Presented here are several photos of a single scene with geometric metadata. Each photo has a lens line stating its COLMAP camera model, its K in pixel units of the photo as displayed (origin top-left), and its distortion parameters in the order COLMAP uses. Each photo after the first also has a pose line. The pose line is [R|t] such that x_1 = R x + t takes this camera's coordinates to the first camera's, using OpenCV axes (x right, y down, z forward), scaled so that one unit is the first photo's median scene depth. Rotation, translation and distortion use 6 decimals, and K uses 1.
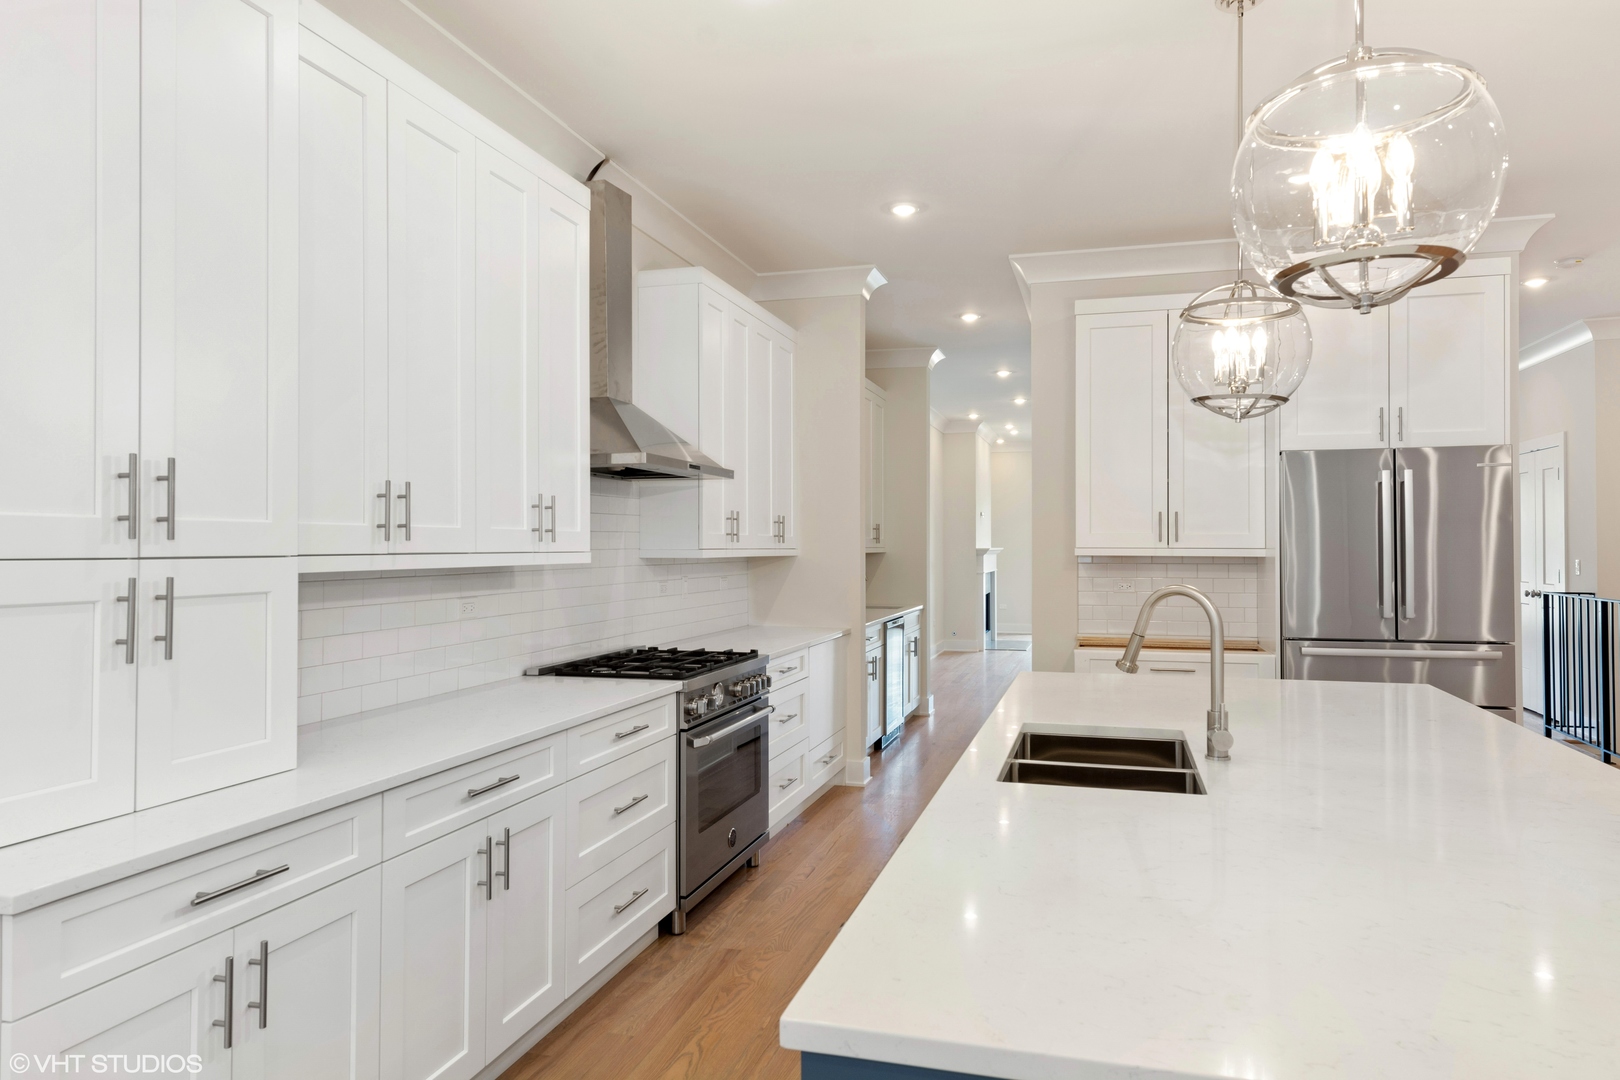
lens RADIAL K [[1024.9, 0, 809.6], [0, 1024.9, 538.1], [0, 0, 1]] dist [0.004026, 0.001259]
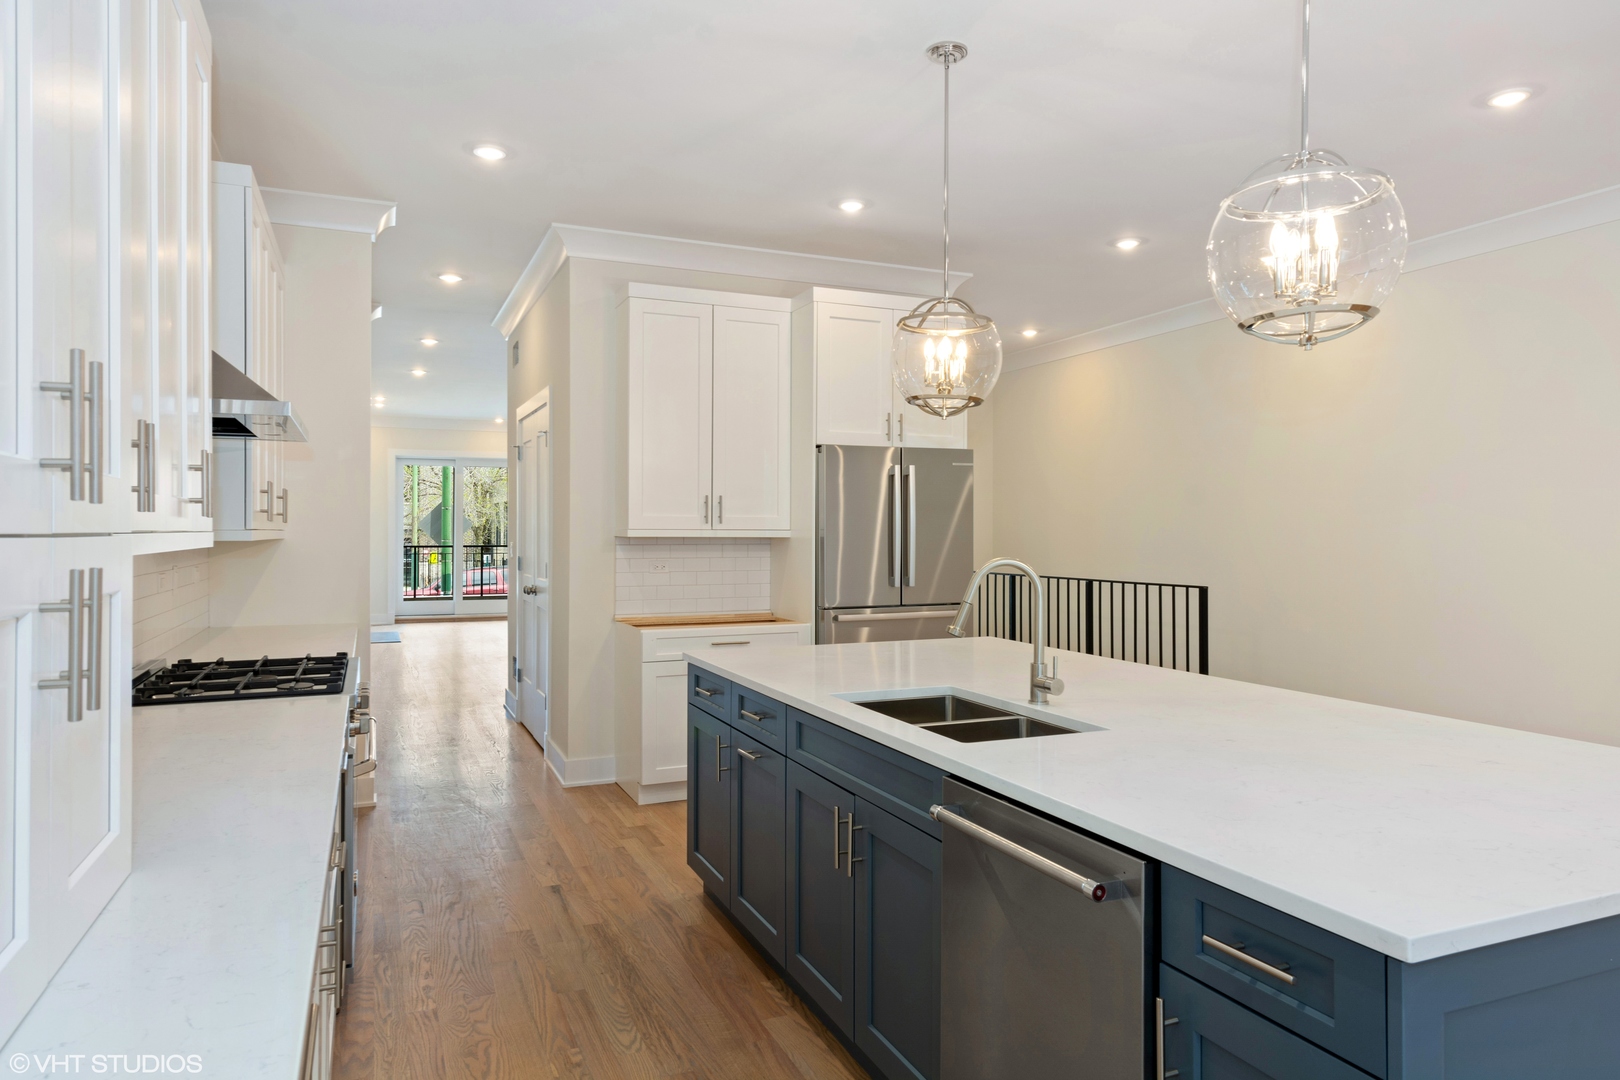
lens RADIAL K [[1034.4, 0, 812.7], [0, 1034.4, 532.4], [0, 0, 1]] dist [0.028673, 0.000474]
pose [[0.772053, 0.000097, 0.635558, -0.321810], [-0.005940, 0.999957, 0.007064, 0.005602], [-0.635531, -0.009229, 0.772021, 0.132200]]
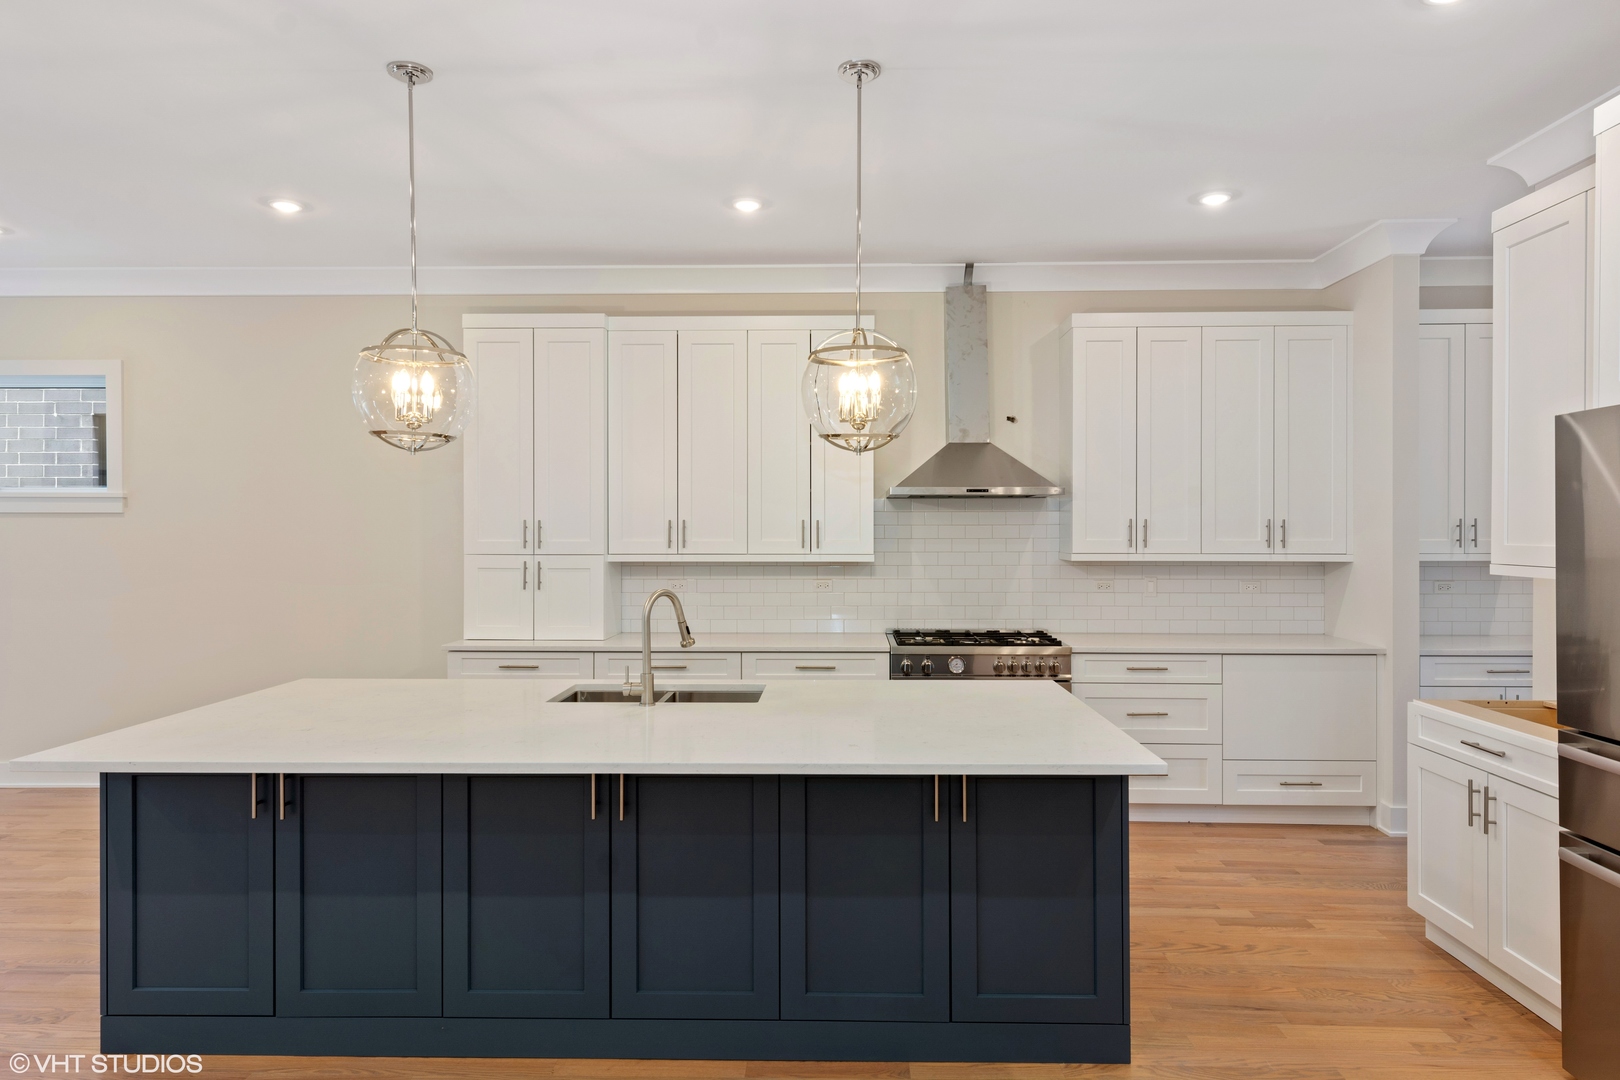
lens RADIAL K [[982.6, 0, 826.0], [0, 982.6, 534.5], [0, 0, 1]] dist [-0.008776, -0.002554]
pose [[0.249230, -0.000269, -0.968444, 1.057496], [0.007874, 0.999967, 0.001749, -0.016885], [0.968412, -0.008061, 0.249224, 0.511797]]
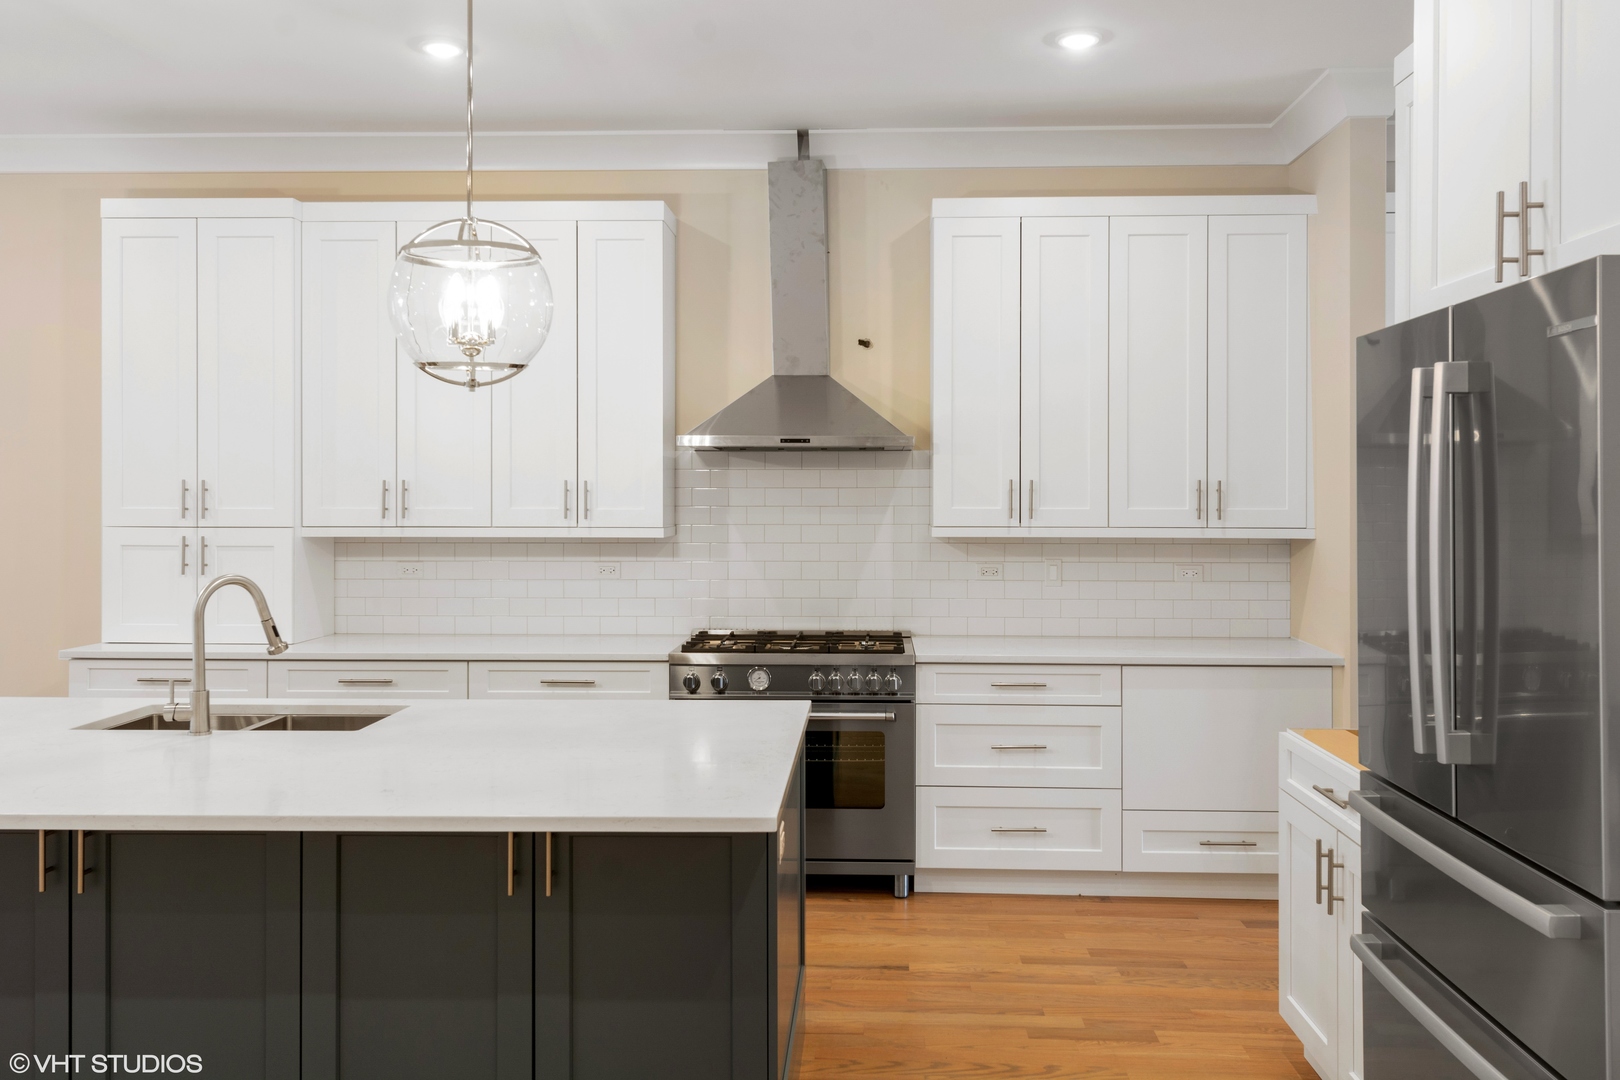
lens RADIAL K [[1339.7, 0, 856.2], [0, 1339.7, 496.7], [0, 0, 1]] dist [0.007376, 0.003356]
pose [[0.251059, -0.003156, -0.967967, 1.116991], [0.006128, 0.999980, -0.001671, -0.014480], [0.967952, -0.005512, 0.251073, 0.752272]]
